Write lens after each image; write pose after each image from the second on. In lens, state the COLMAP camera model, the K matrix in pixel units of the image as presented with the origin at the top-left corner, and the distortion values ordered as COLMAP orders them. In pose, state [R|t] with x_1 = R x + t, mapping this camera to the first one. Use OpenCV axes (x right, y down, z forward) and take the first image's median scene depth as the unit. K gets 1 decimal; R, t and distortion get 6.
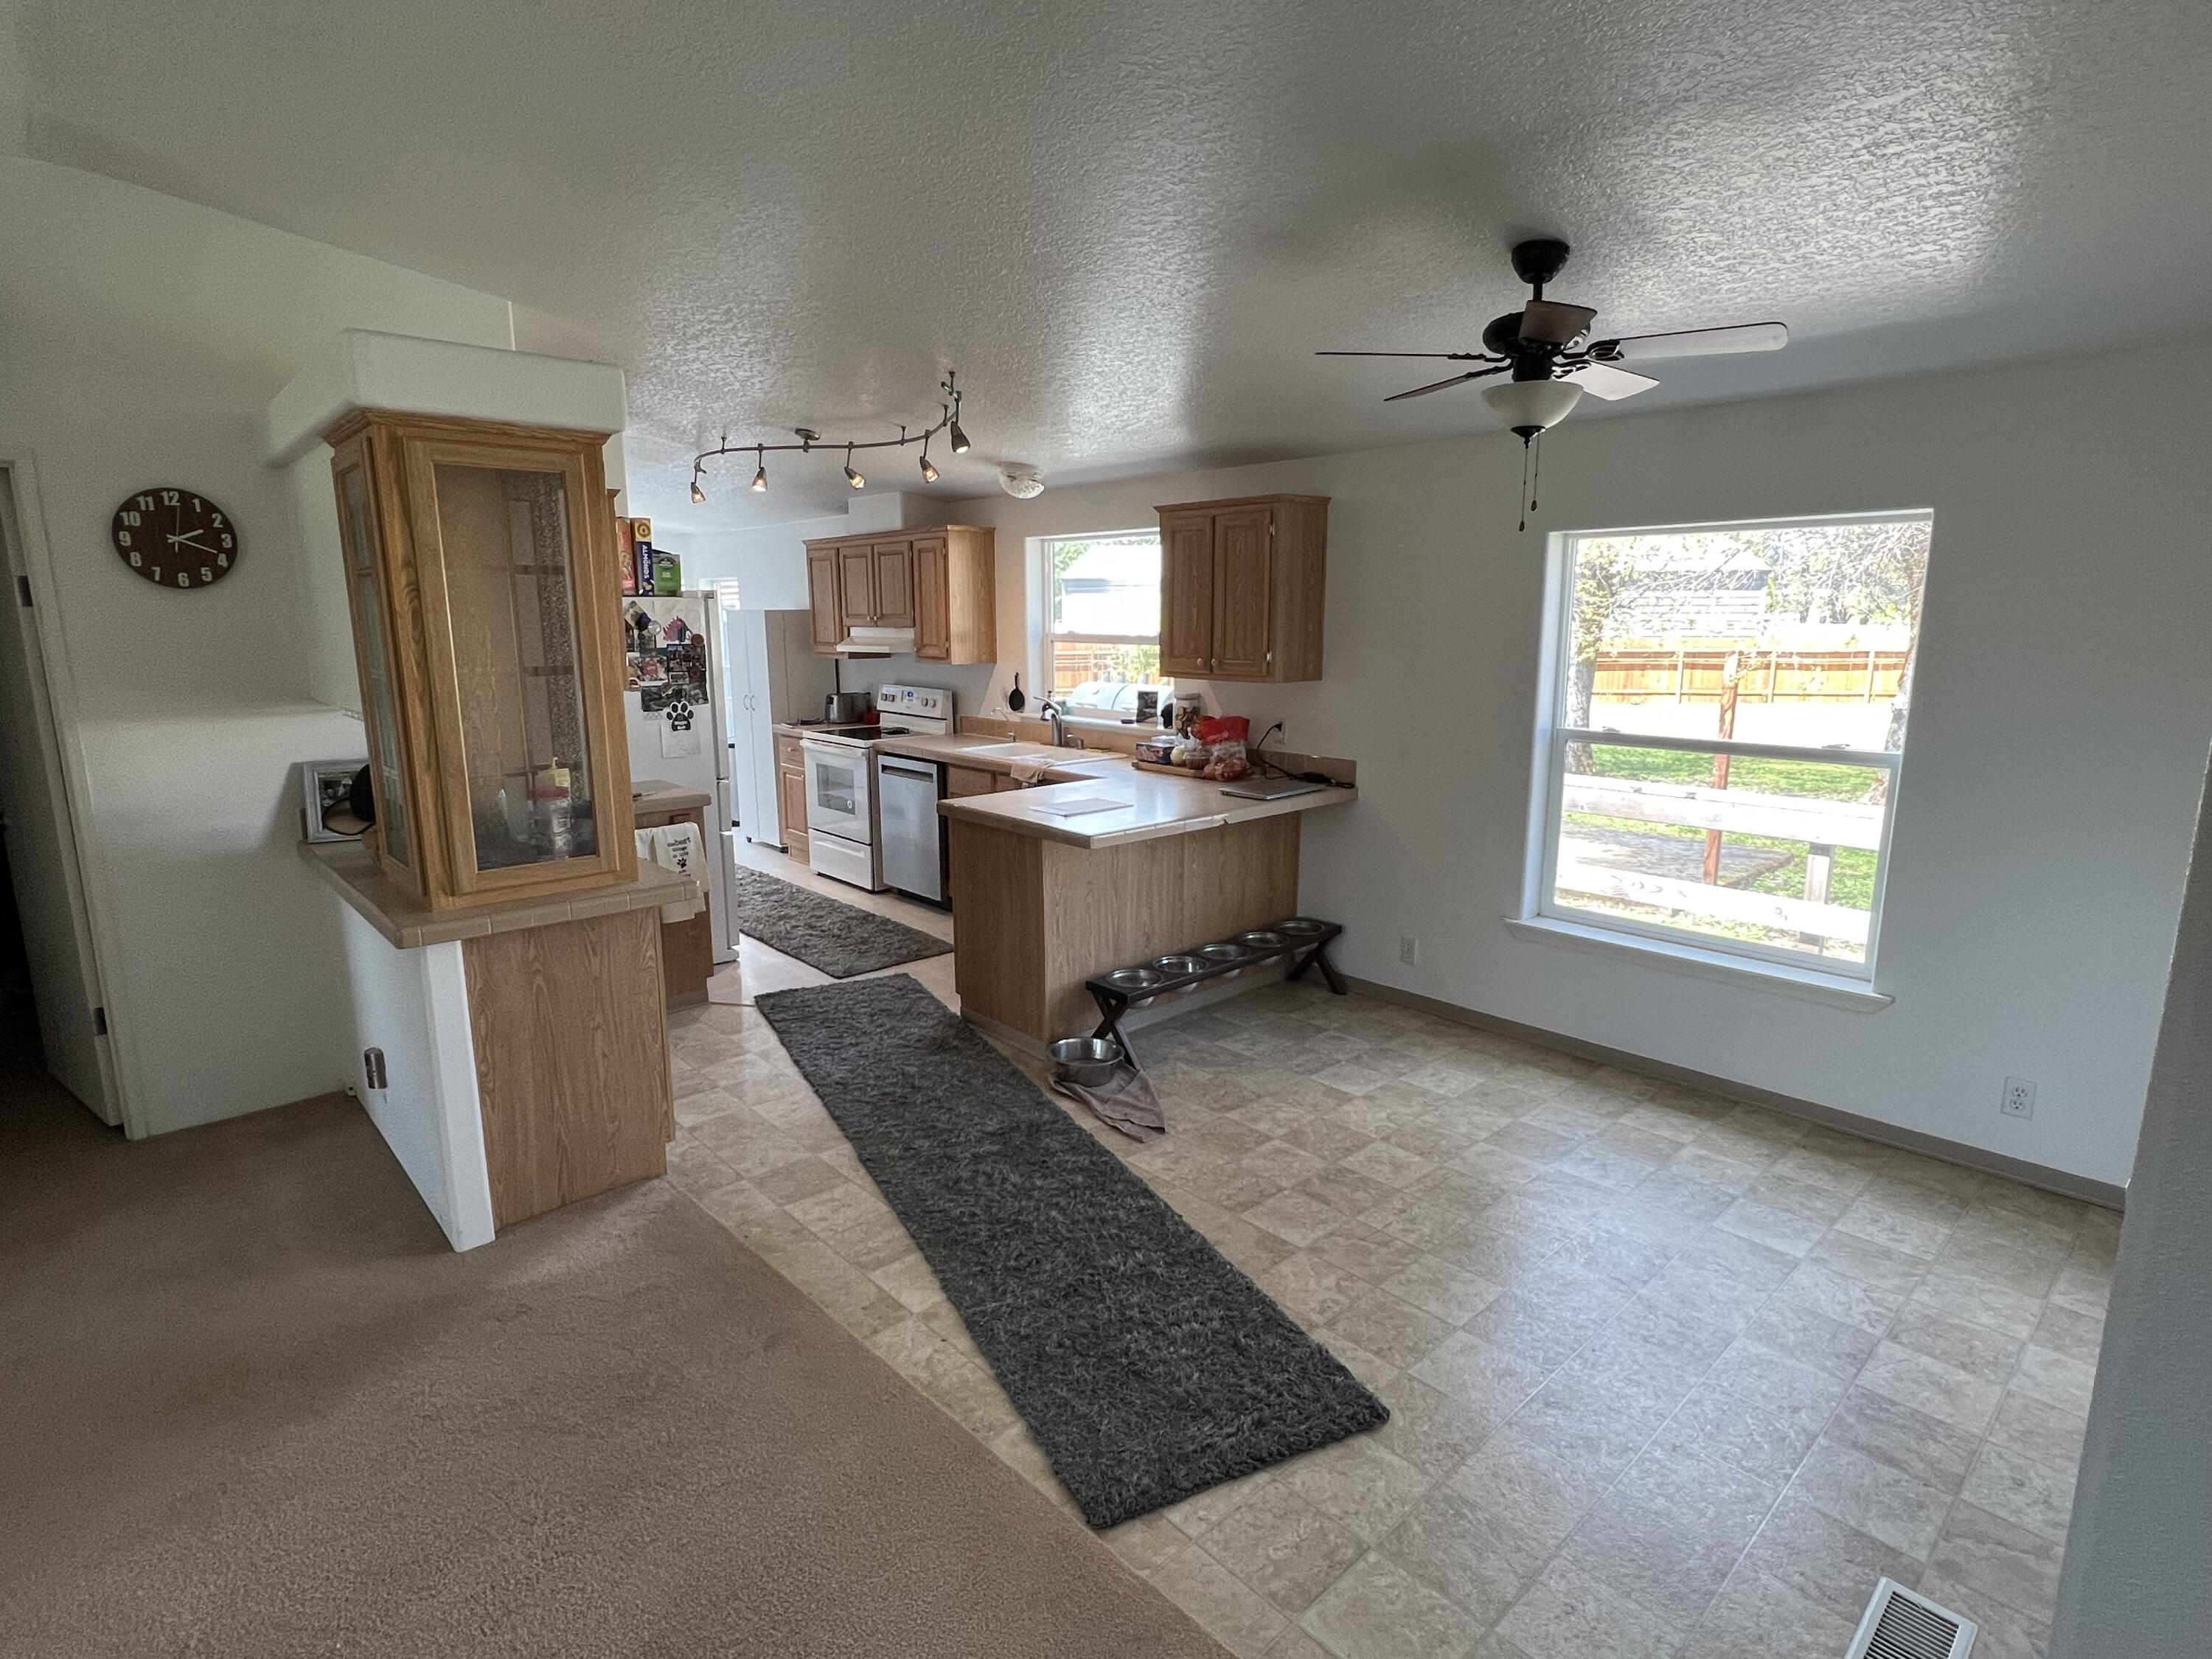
lens RADIAL K [[1121.1, 0, 1100.3], [0, 1121.1, 829.3], [0, 0, 1]] dist [-0.000277, 0.002155]
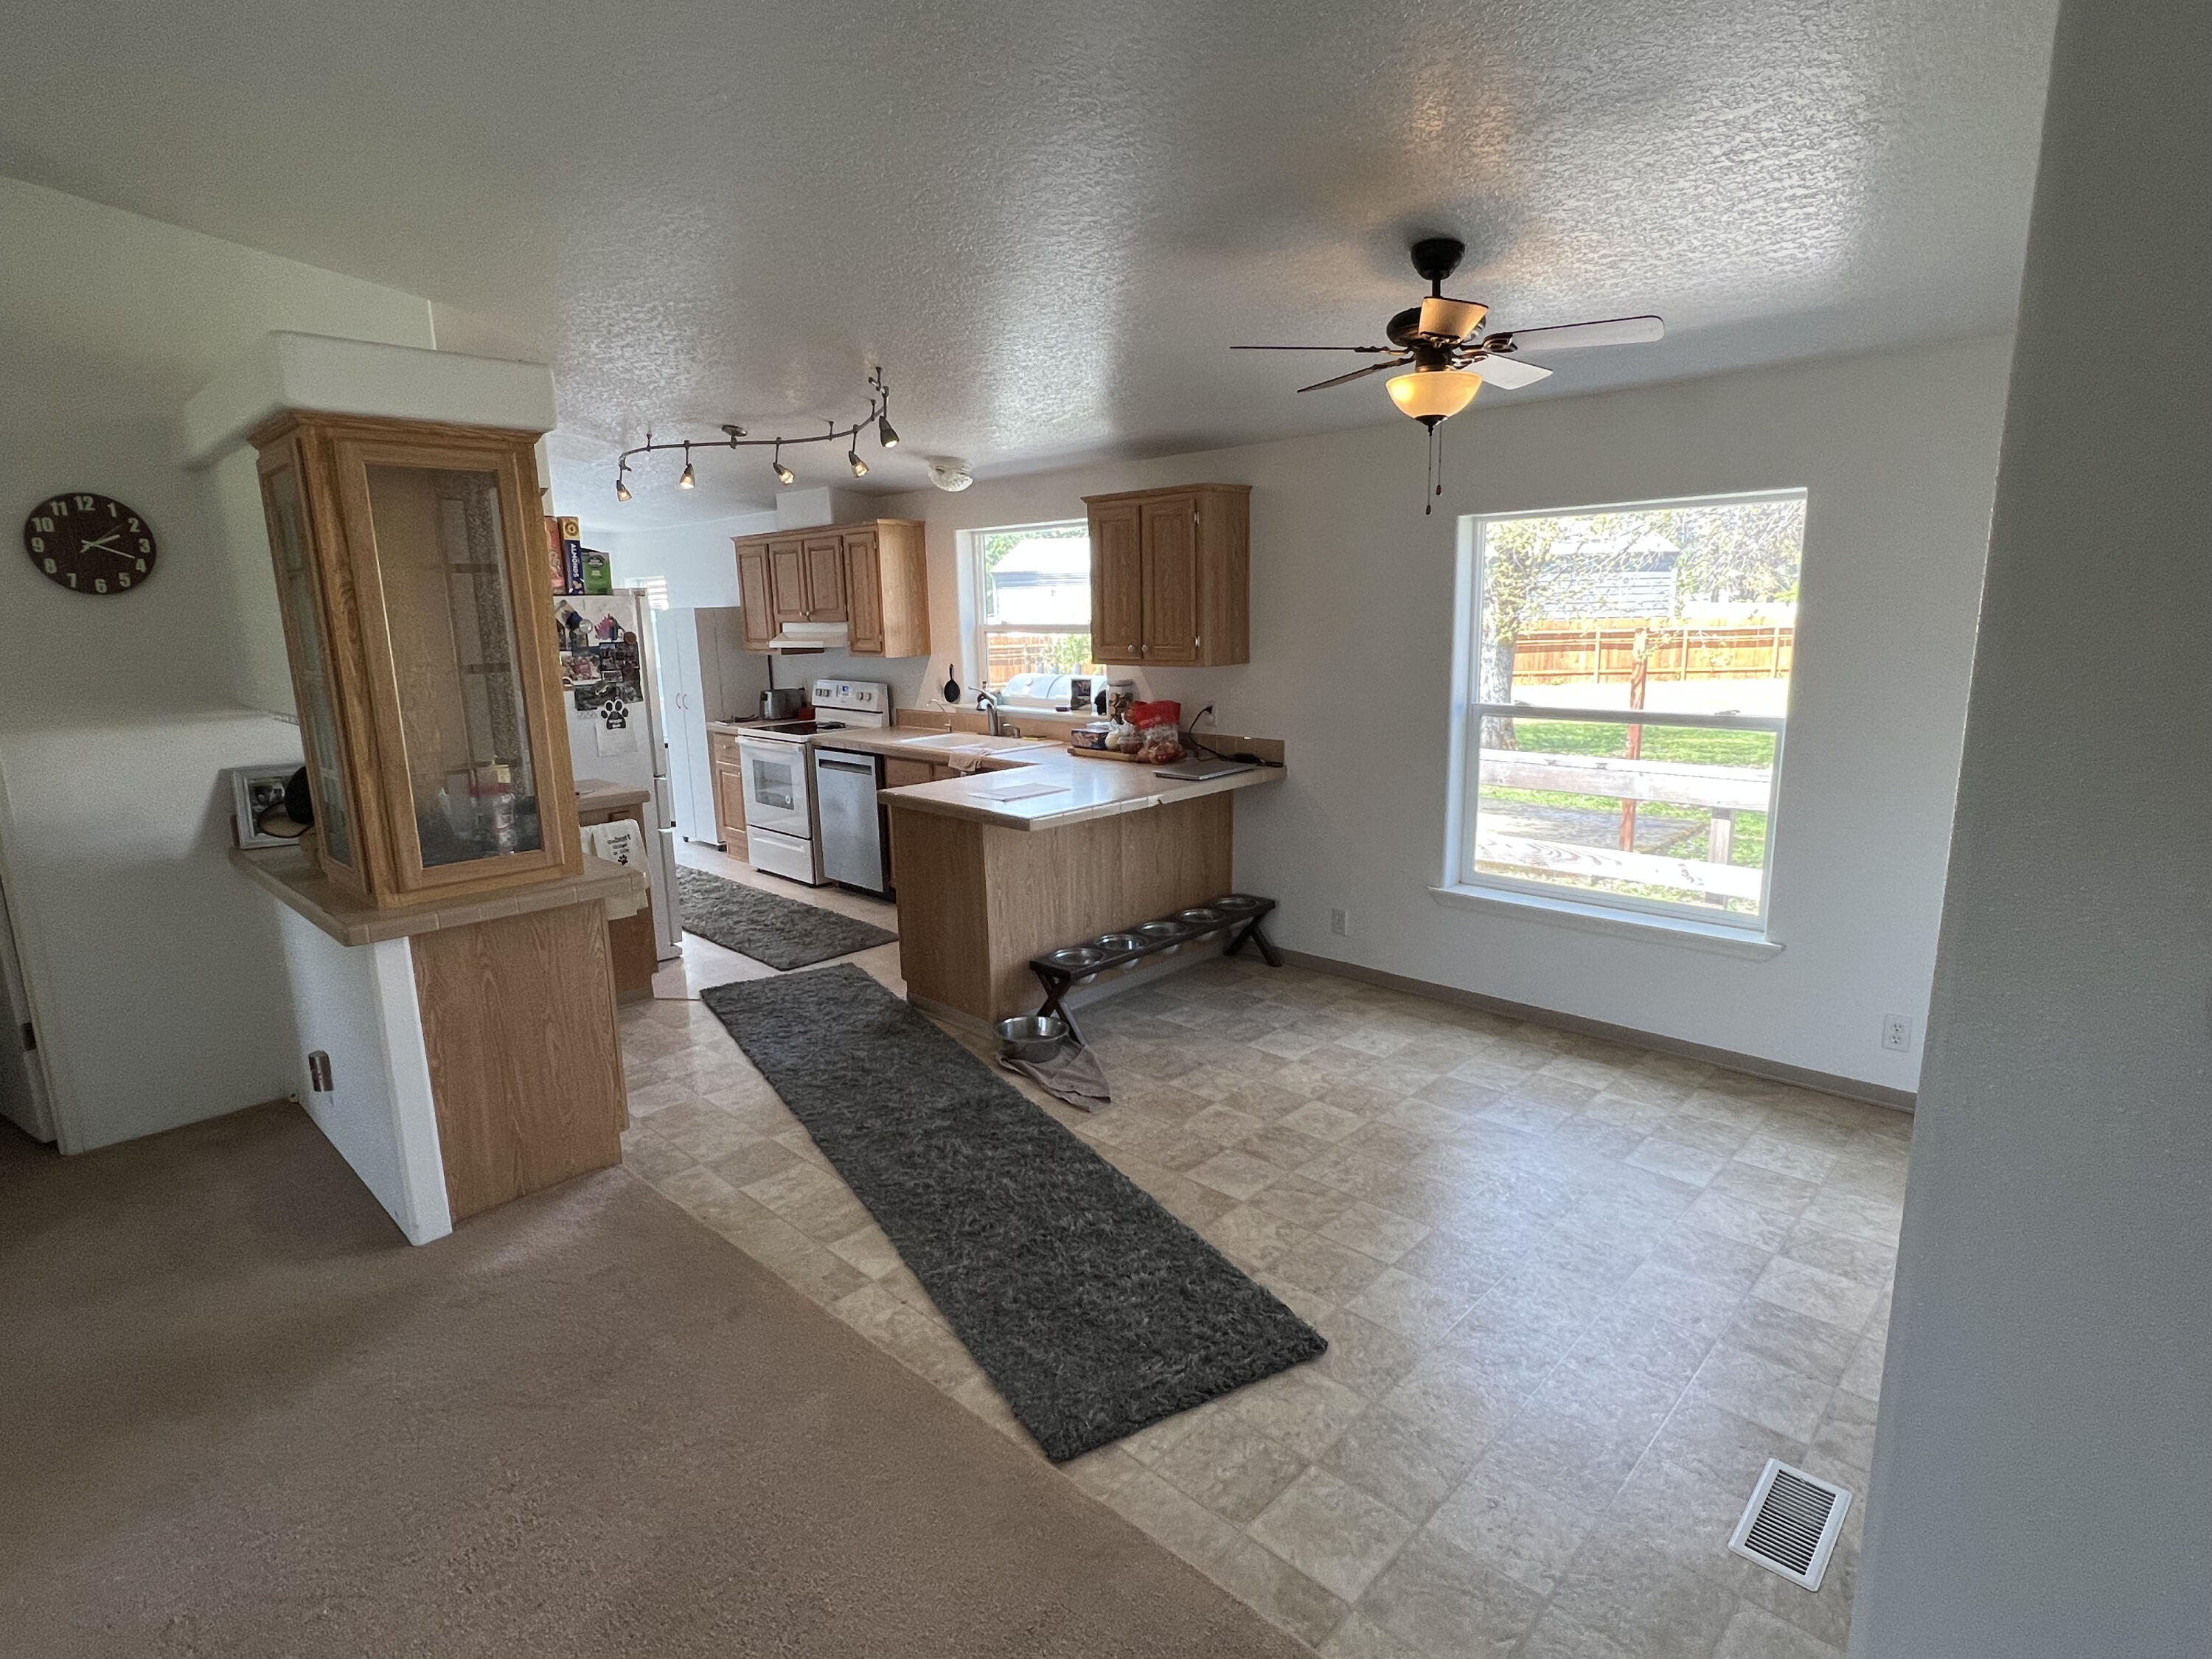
lens RADIAL K [[1121.1, 0, 1099.3], [0, 1121.1, 830.2], [0, 0, 1]] dist [-0.000277, 0.002155]
pose [[0.998065, -0.031115, 0.053841, -0.000483], [0.030753, 0.999499, 0.007540, 0.011744], [-0.054048, -0.005870, 0.998521, -0.033545]]
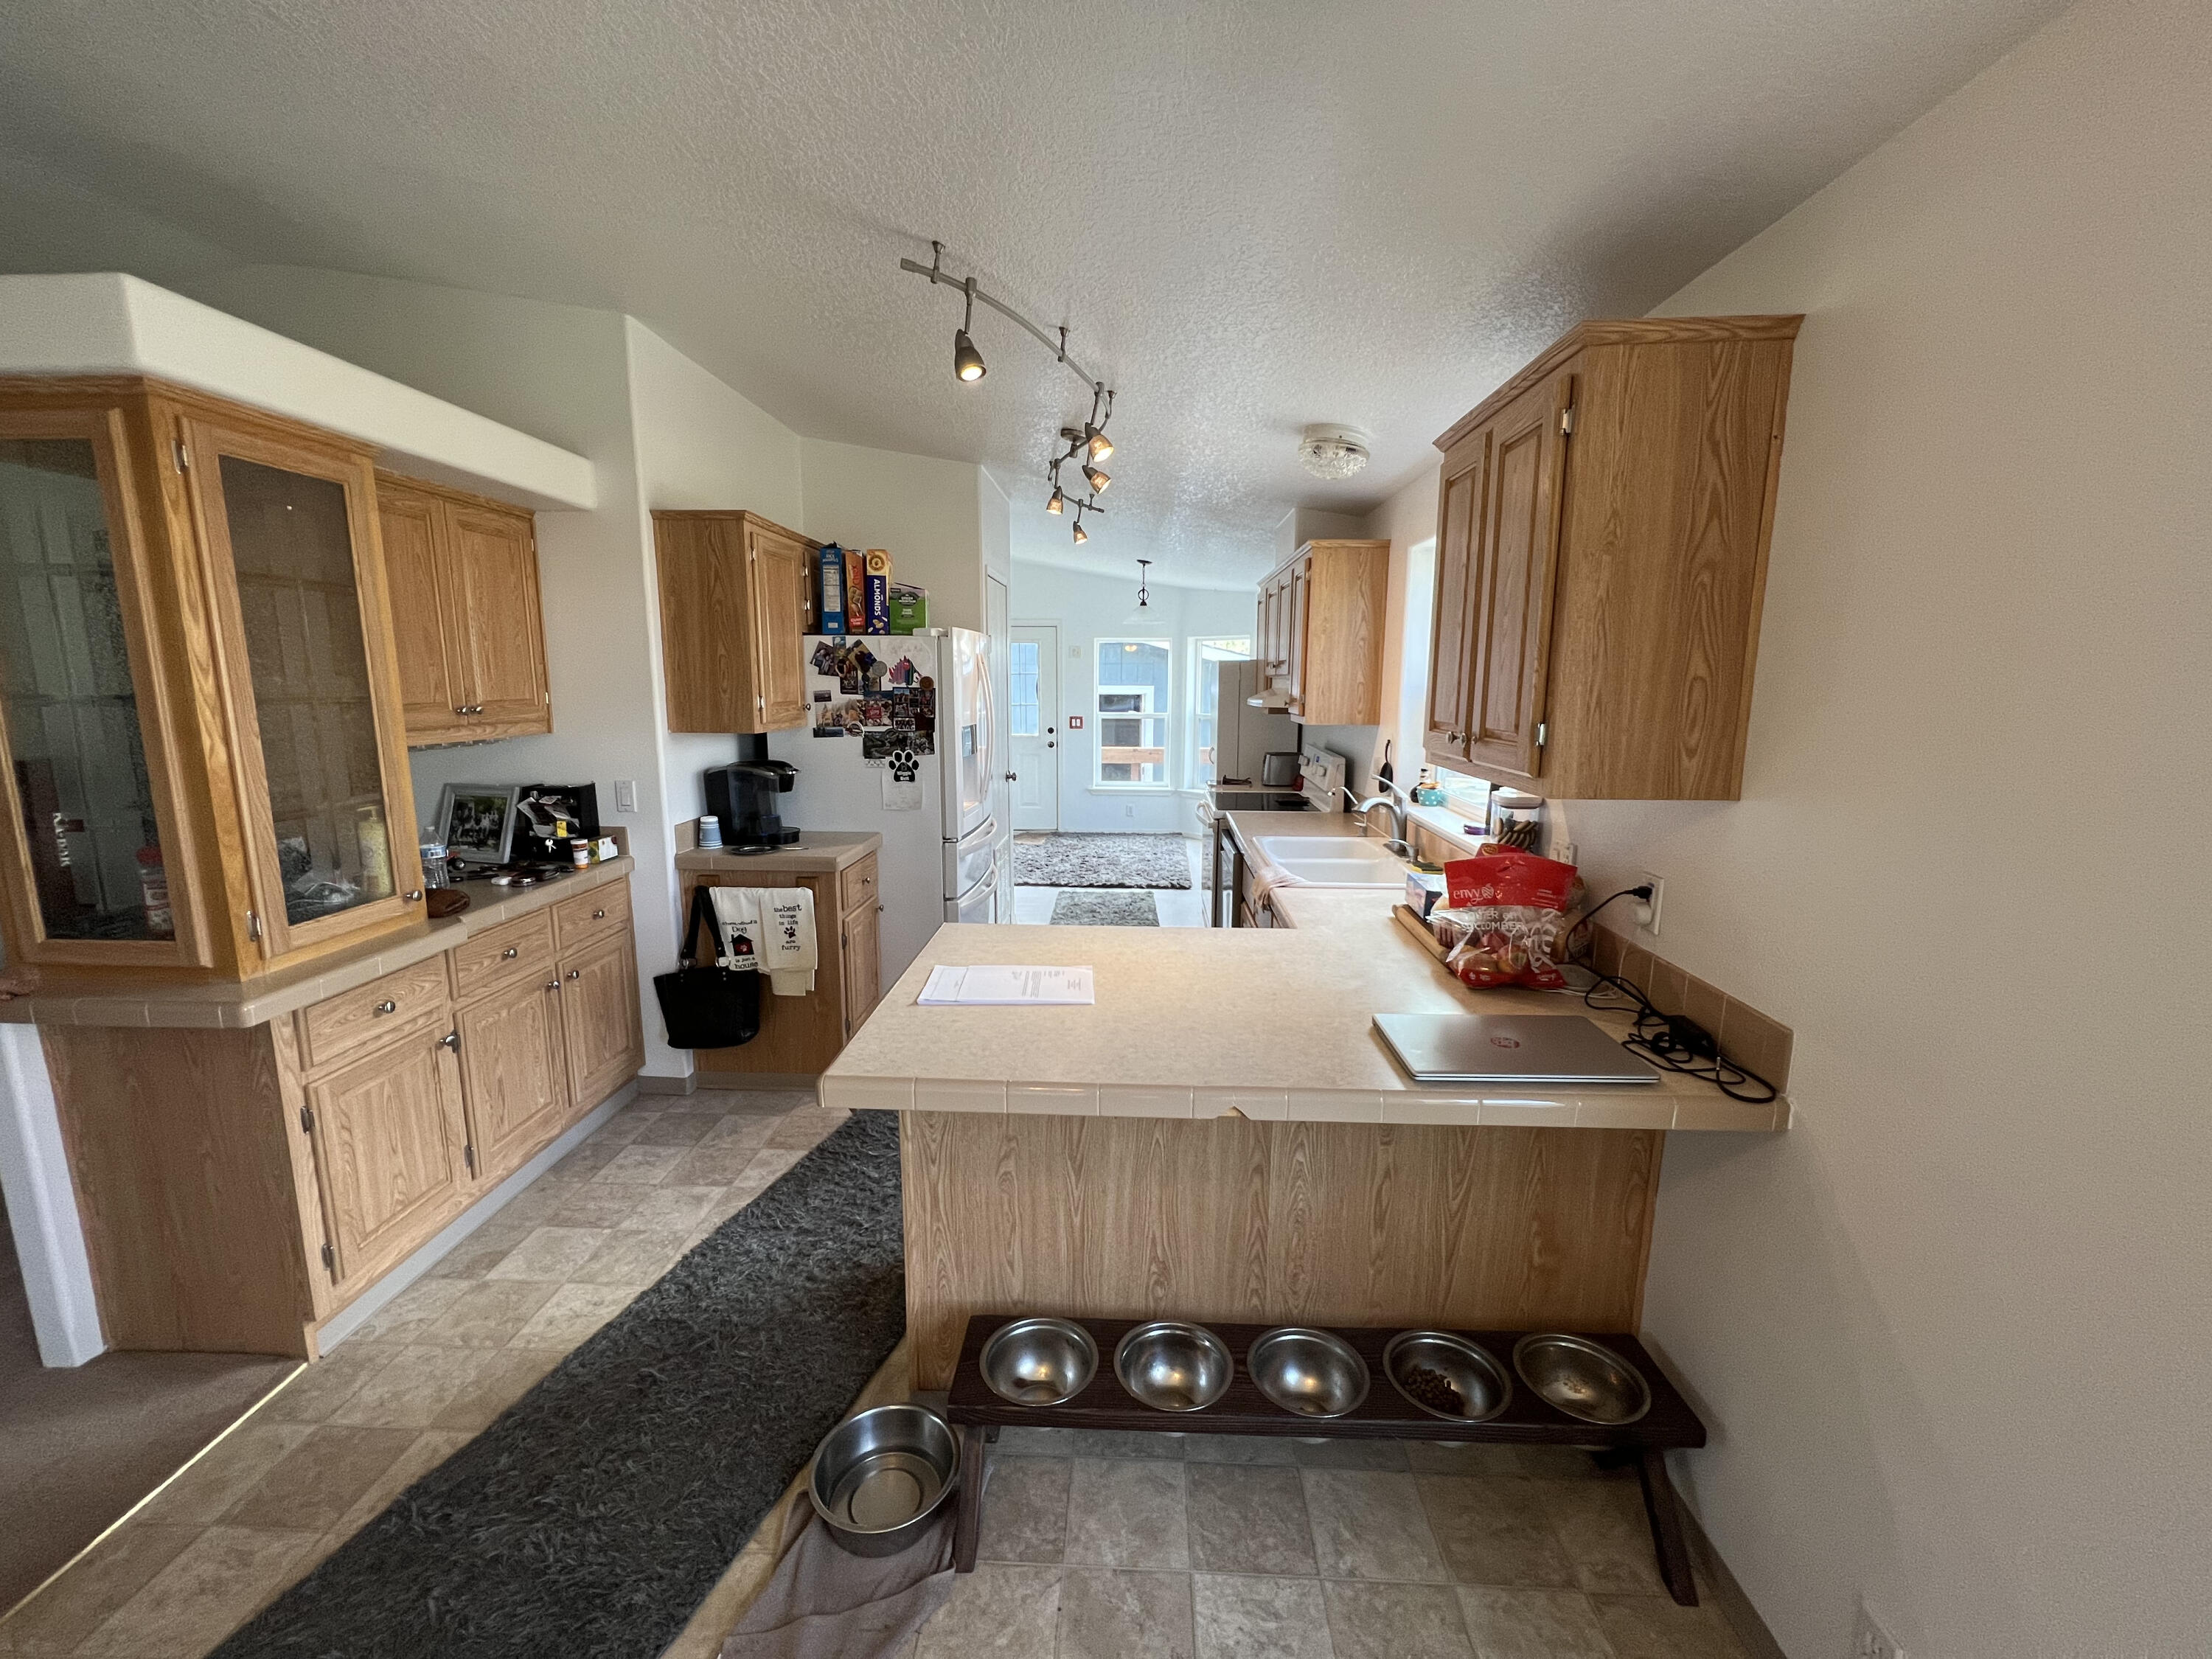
lens RADIAL K [[882.6, 0, 1108.6], [0, 882.6, 826.8], [0, 0, 1]] dist [-0.003043, -0.000655]
pose [[0.708866, 0.123557, -0.694437, 0.358908], [-0.140559, 0.989536, 0.032582, -0.143657], [0.691196, 0.074513, 0.718816, 0.876602]]
